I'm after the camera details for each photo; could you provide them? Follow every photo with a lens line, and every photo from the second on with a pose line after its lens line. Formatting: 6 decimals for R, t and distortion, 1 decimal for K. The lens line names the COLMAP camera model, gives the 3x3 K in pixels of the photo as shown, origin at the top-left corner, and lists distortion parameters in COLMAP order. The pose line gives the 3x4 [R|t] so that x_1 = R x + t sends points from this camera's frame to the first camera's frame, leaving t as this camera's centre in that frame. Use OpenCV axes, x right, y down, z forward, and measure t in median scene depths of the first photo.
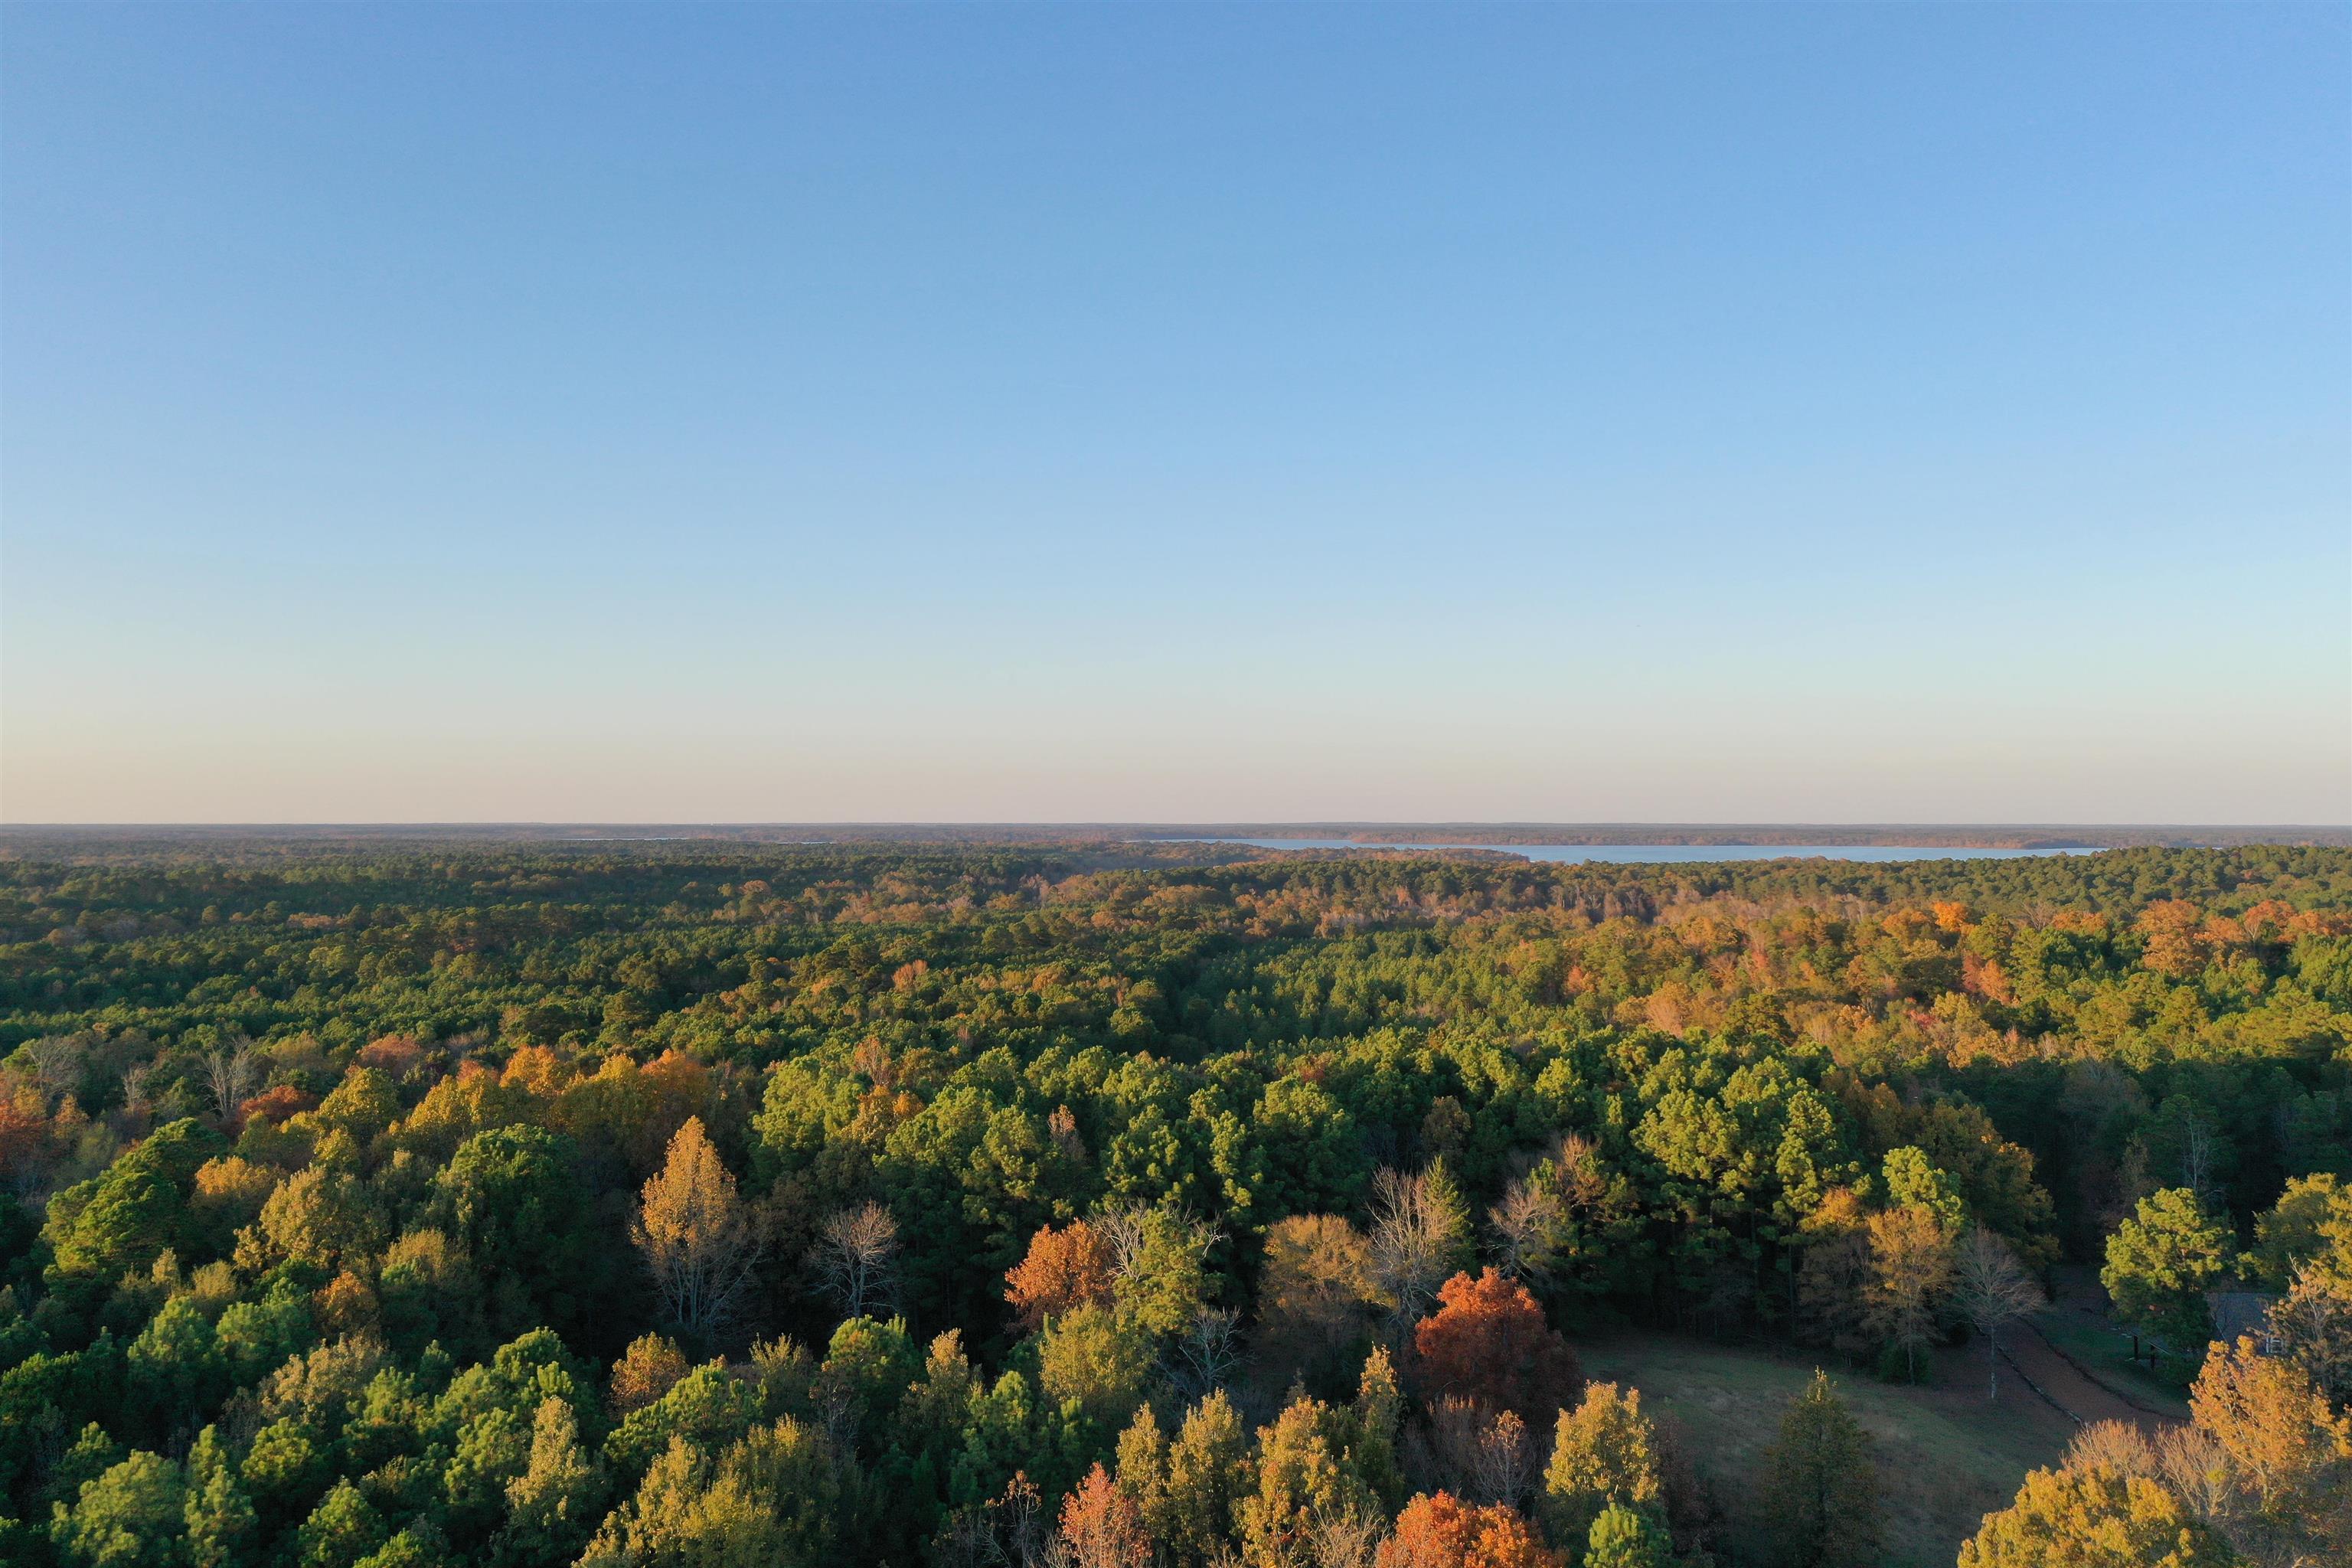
lens RADIAL K [[1852.0, 0, 1173.2], [0, 1852.0, 778.0], [0, 0, 1]] dist [0.007596, 0.003904]
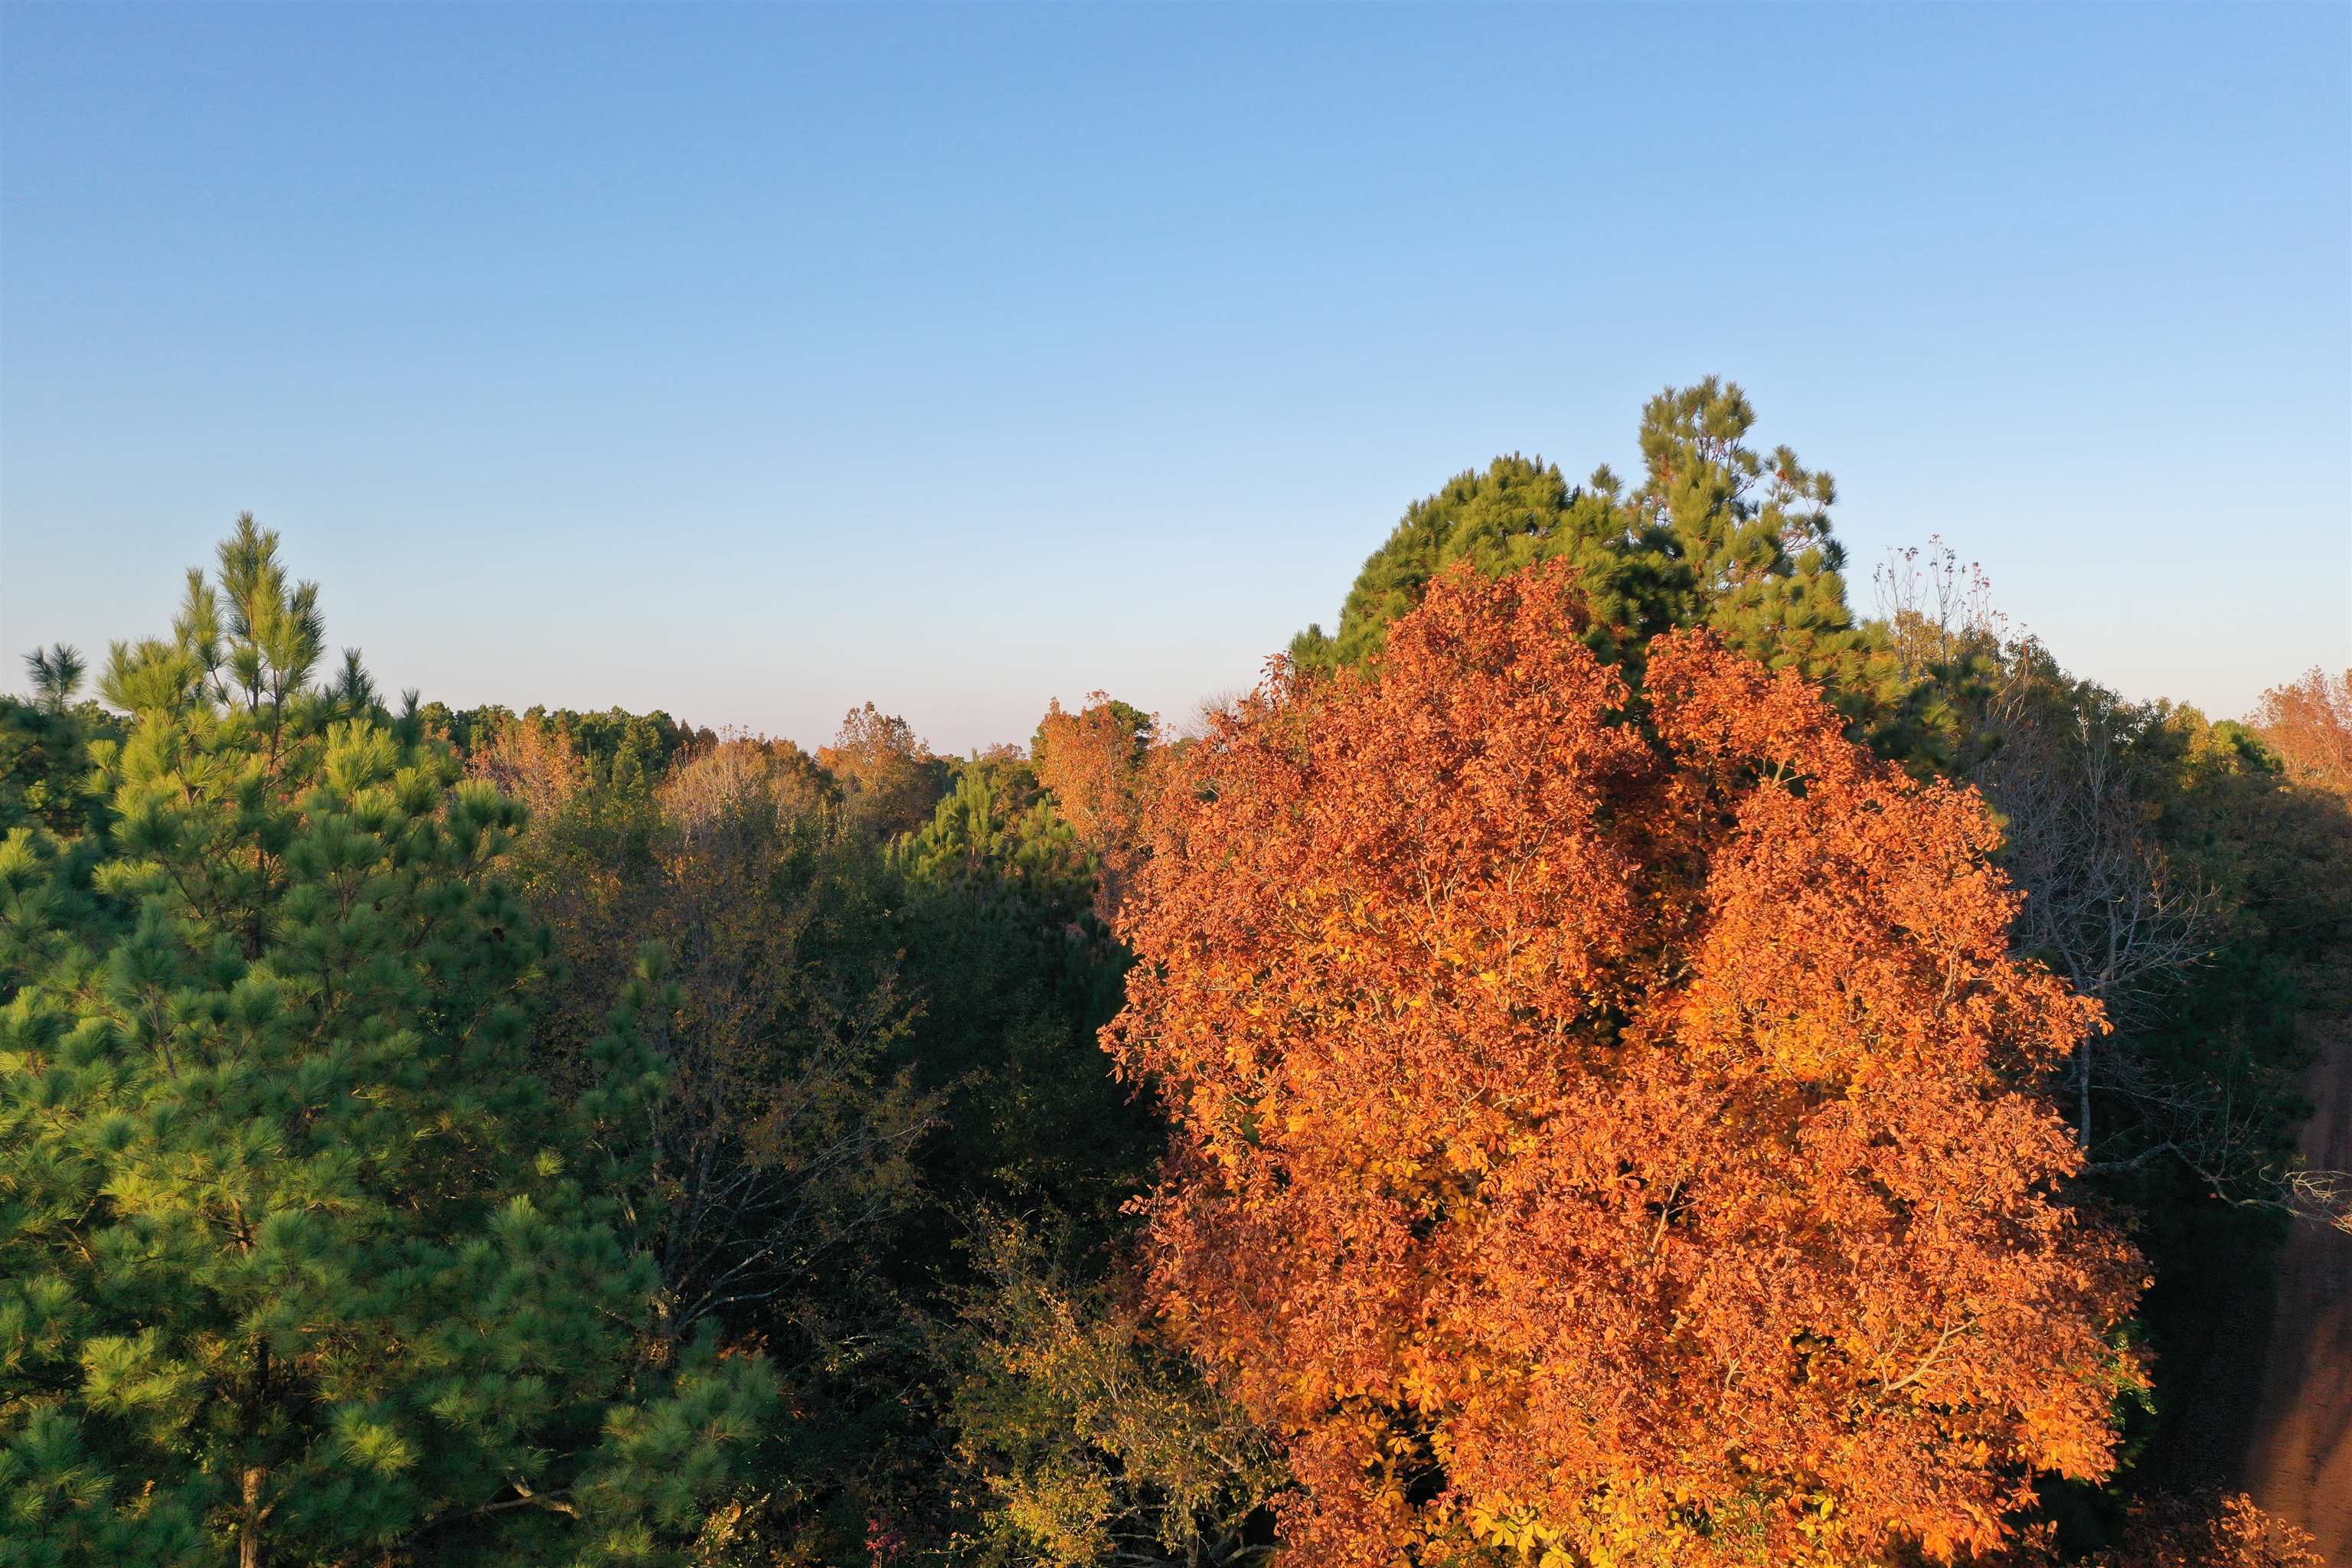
lens RADIAL K [[1862.3, 0, 1173.5], [0, 1862.3, 778.9], [0, 0, 1]] dist [0.006275, 0.002094]
pose [[0.848936, 0.005203, 0.528470, -0.010263], [-0.020546, 0.999521, 0.023165, 0.180343], [-0.528096, -0.030523, 0.848636, -0.240647]]
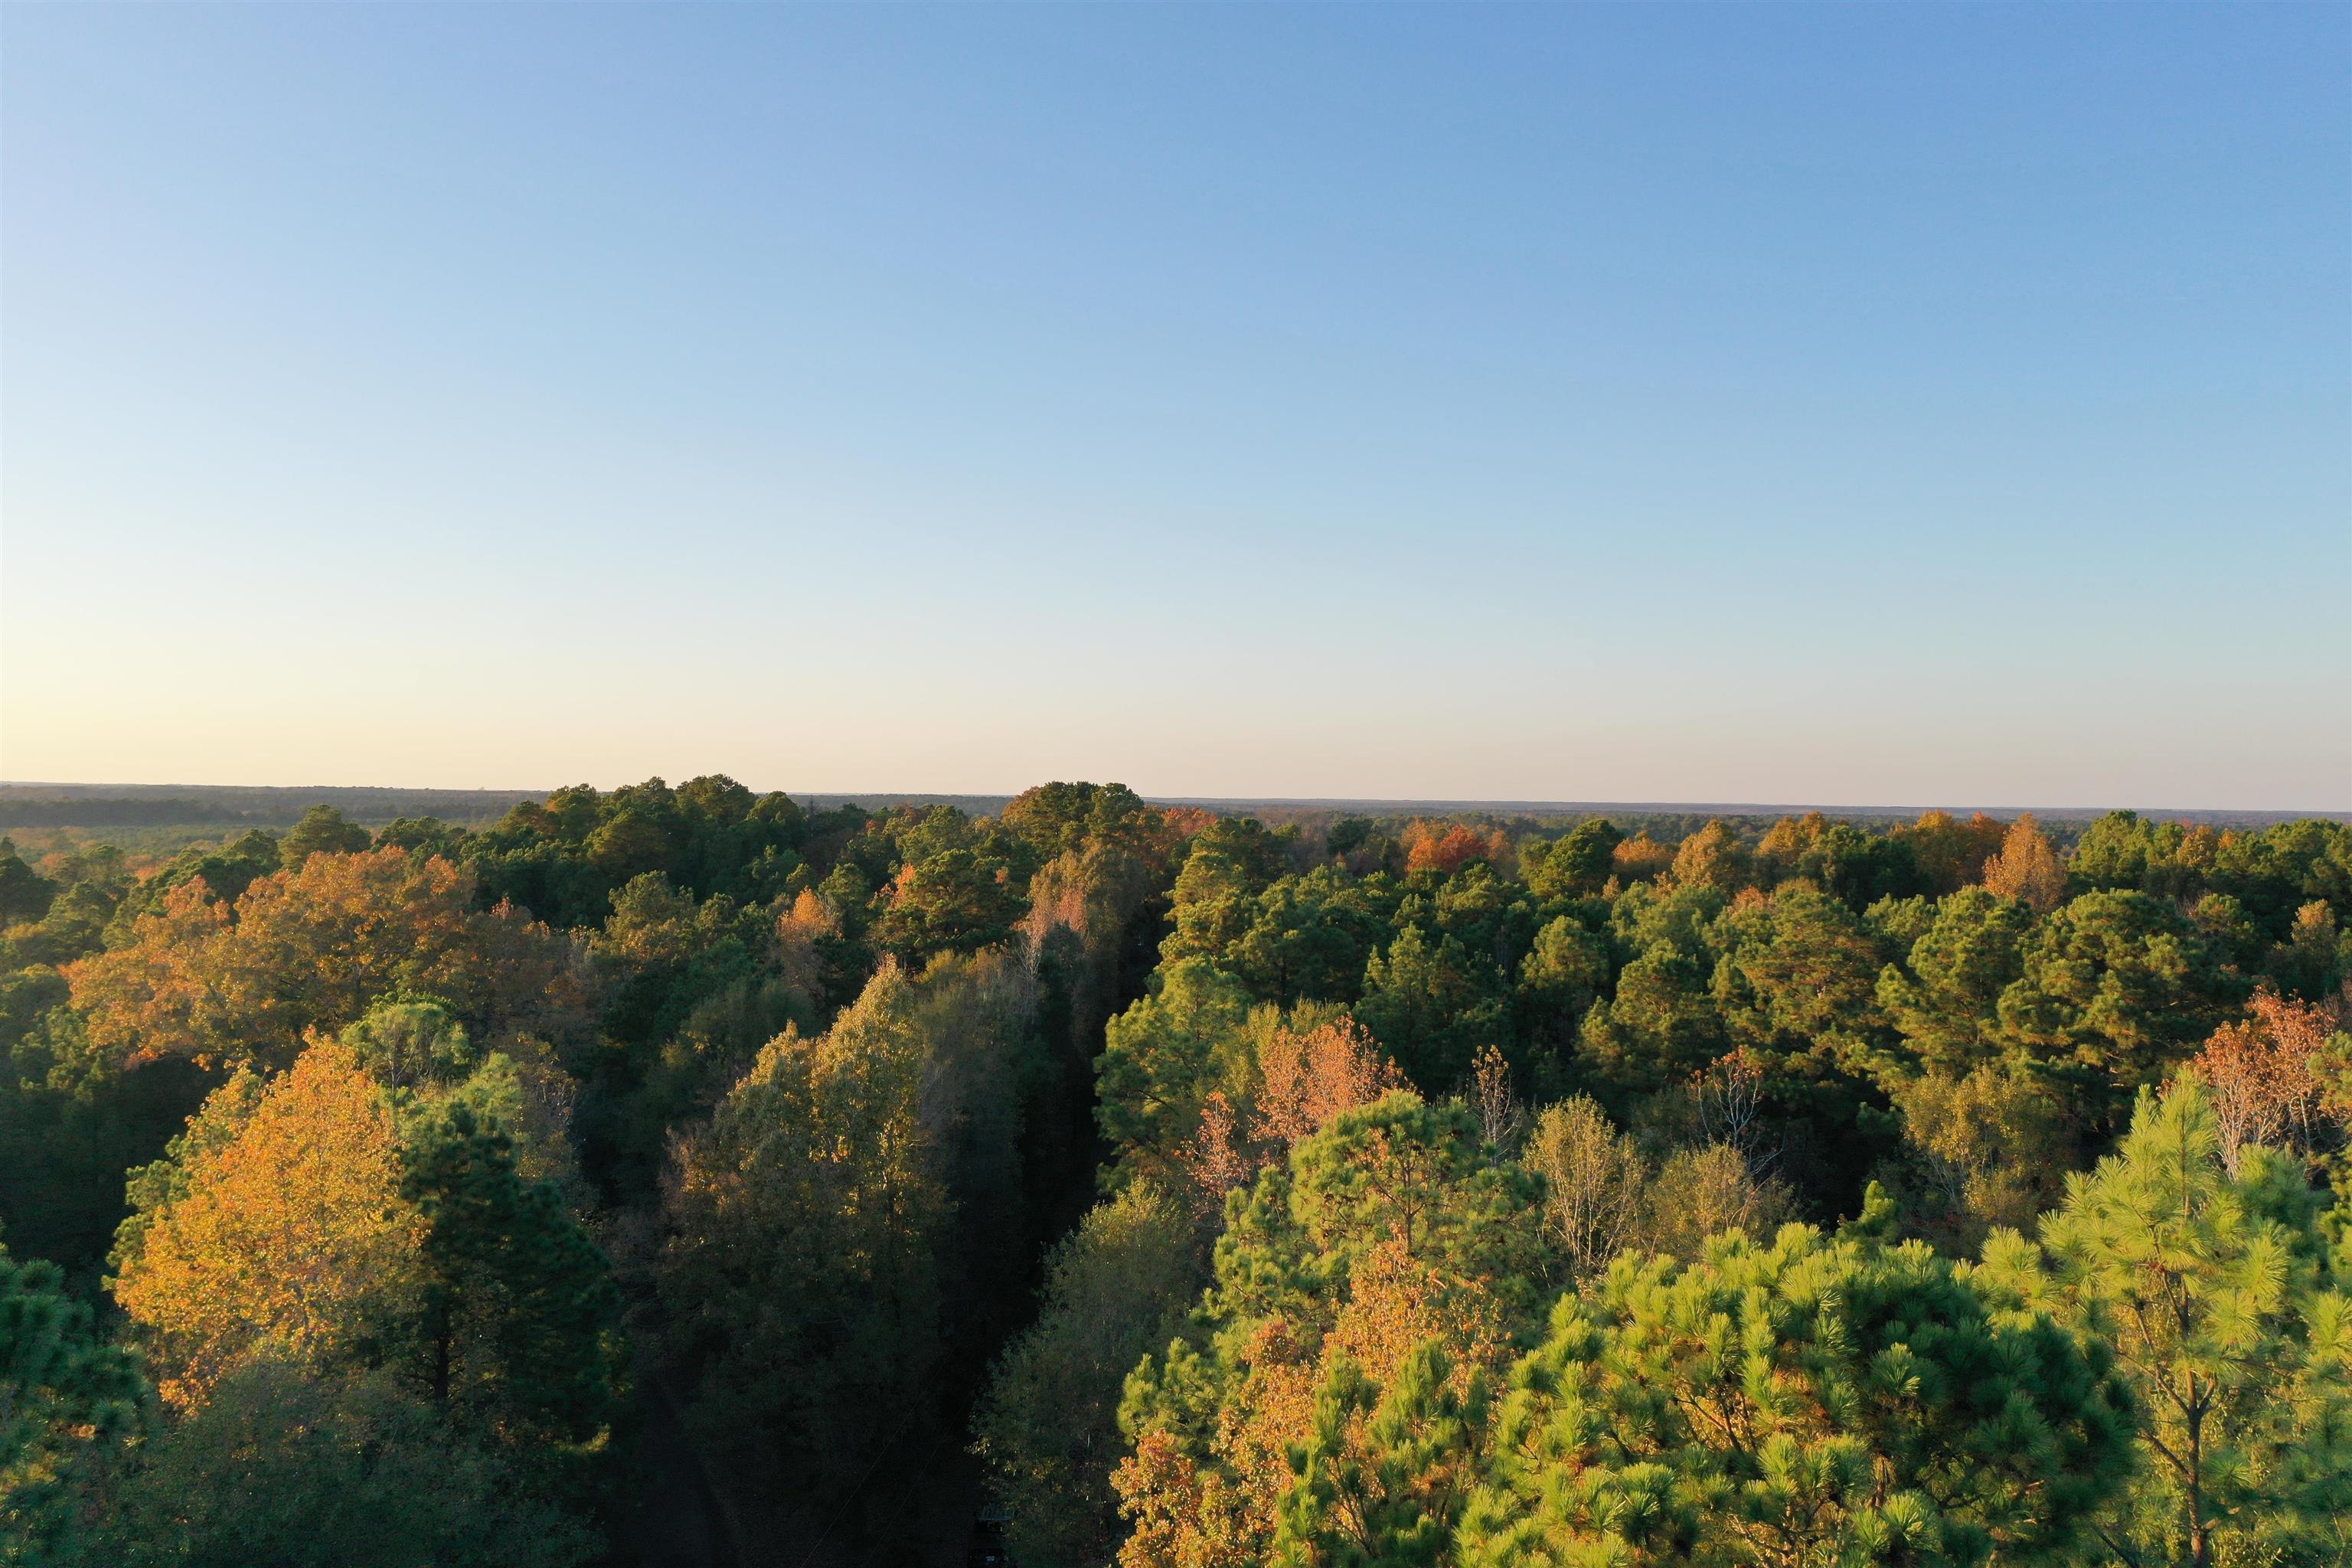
lens RADIAL K [[1848.7, 0, 1173.8], [0, 1848.7, 776.0], [0, 0, 1]] dist [0.006394, 0.004093]
pose [[0.806882, 0.002513, -0.590707, -0.009206], [0.001689, 0.999977, 0.006561, 0.135769], [0.590710, -0.006291, 0.806860, -0.201875]]
